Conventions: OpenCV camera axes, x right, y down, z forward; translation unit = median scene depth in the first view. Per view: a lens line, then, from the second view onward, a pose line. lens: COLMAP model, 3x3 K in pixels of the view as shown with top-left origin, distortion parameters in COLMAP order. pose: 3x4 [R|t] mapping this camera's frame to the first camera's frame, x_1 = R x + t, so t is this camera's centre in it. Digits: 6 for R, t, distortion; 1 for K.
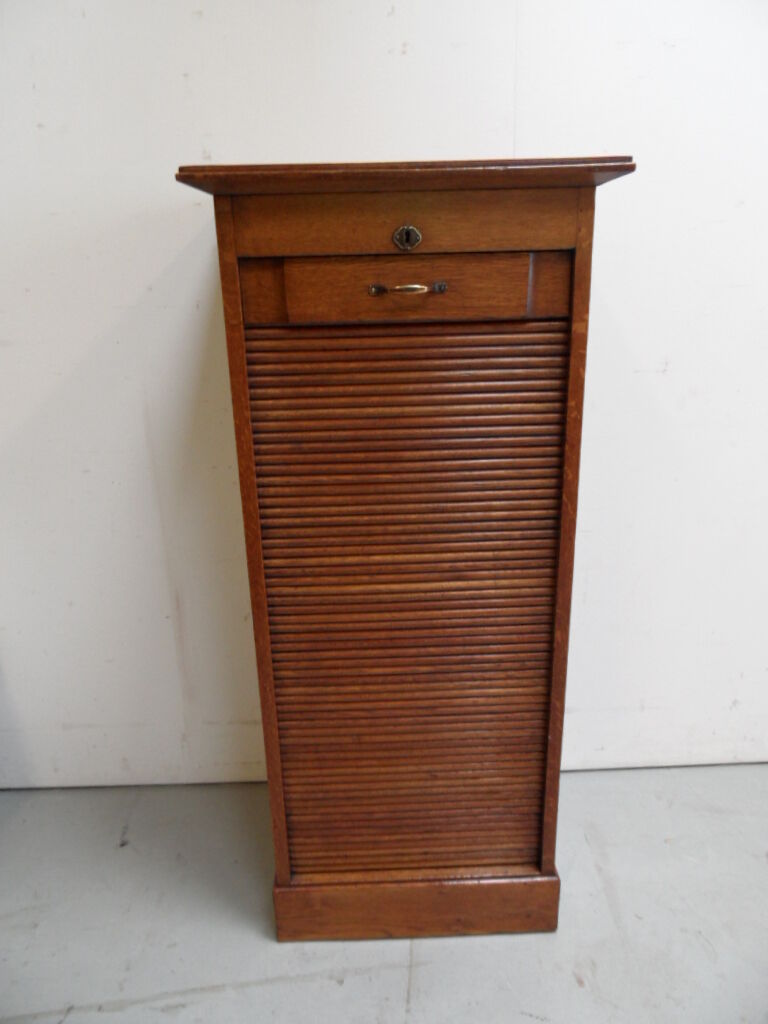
lens RADIAL K [[748.2, 0, 386.8], [0, 748.2, 505.7], [0, 0, 1]] dist [-0.033066, 0.020942]
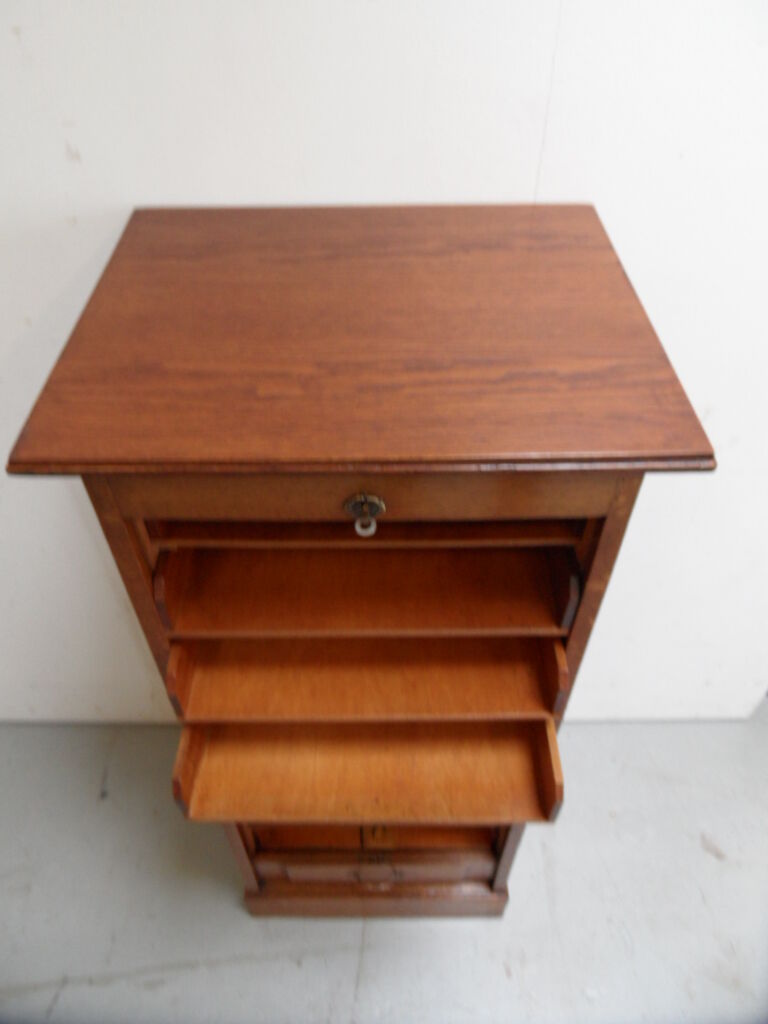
lens RADIAL K [[748.2, 0, 379.6], [0, 748.2, 489.2], [0, 0, 1]] dist [-0.033066, 0.020942]
pose [[0.999428, 0.033822, 0.000490, 0.038468], [-0.030686, 0.900465, 0.433844, -0.639944], [0.014232, -0.433611, 0.900988, 0.364626]]
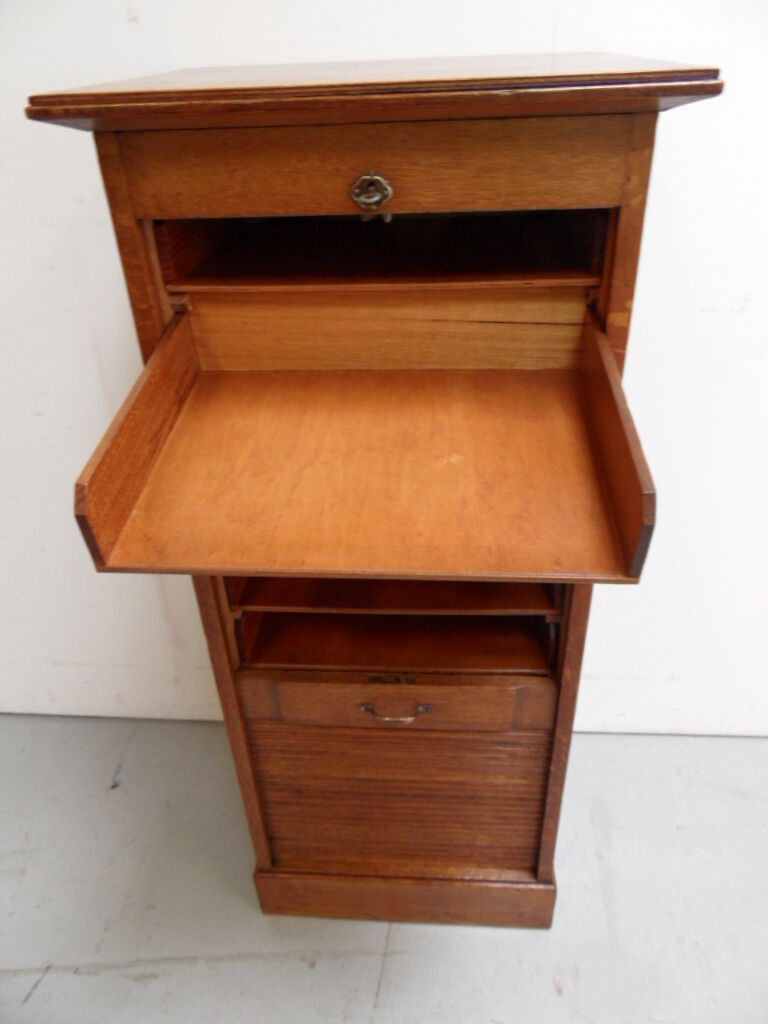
lens RADIAL K [[748.2, 0, 378.3], [0, 748.2, 507.3], [0, 0, 1]] dist [-0.033066, 0.020942]
pose [[0.995439, 0.040301, -0.086471, 0.100184], [-0.018494, 0.970718, 0.239510, -0.229412], [0.093591, -0.236818, 0.967036, 0.252584]]
